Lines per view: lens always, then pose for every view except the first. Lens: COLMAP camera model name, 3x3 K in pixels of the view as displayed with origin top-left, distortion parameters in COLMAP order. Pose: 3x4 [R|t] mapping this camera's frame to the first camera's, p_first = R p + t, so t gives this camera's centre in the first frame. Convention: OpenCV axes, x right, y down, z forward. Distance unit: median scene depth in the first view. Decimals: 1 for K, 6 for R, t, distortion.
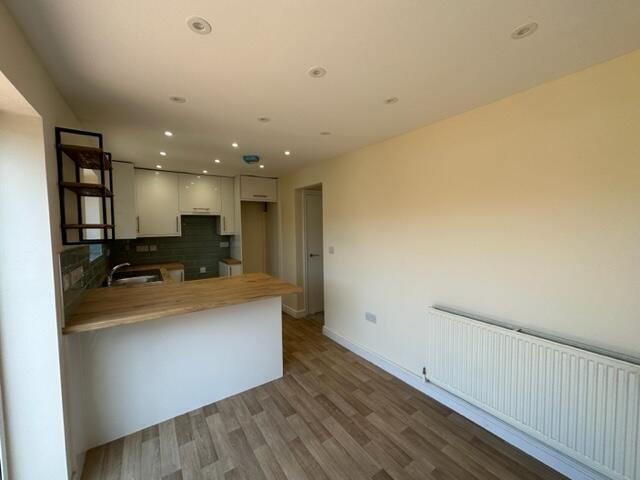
lens RADIAL K [[254.2, 0, 319.6], [0, 254.2, 237.4], [0, 0, 1]] dist [0.001336, 0.000157]
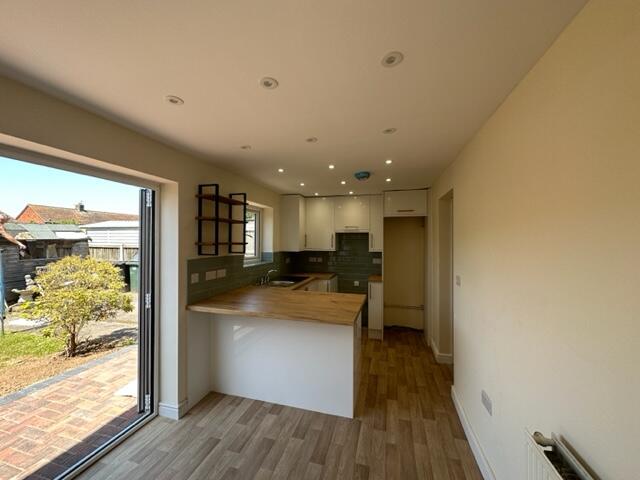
lens RADIAL K [[254.2, 0, 324.4], [0, 254.2, 238.8], [0, 0, 1]] dist [0.001336, 0.000157]
pose [[0.644791, 0.010579, -0.764286, 0.524487], [-0.047099, 0.998554, -0.025914, -0.048692], [0.762906, 0.052706, 0.644357, 0.381667]]
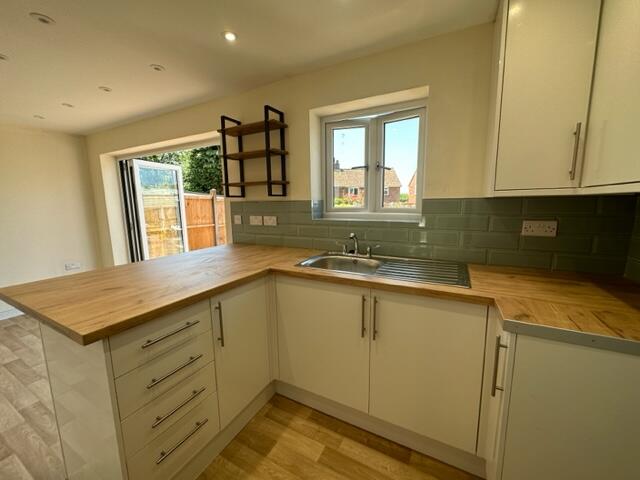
lens RADIAL K [[254.2, 0, 317.5], [0, 254.2, 238.5], [0, 0, 1]] dist [0.001336, 0.000157]
pose [[-0.886881, 0.090134, -0.453120, -0.875824], [0.003142, 0.981938, 0.189175, 0.004384], [0.461987, 0.166352, -0.871146, 2.423464]]
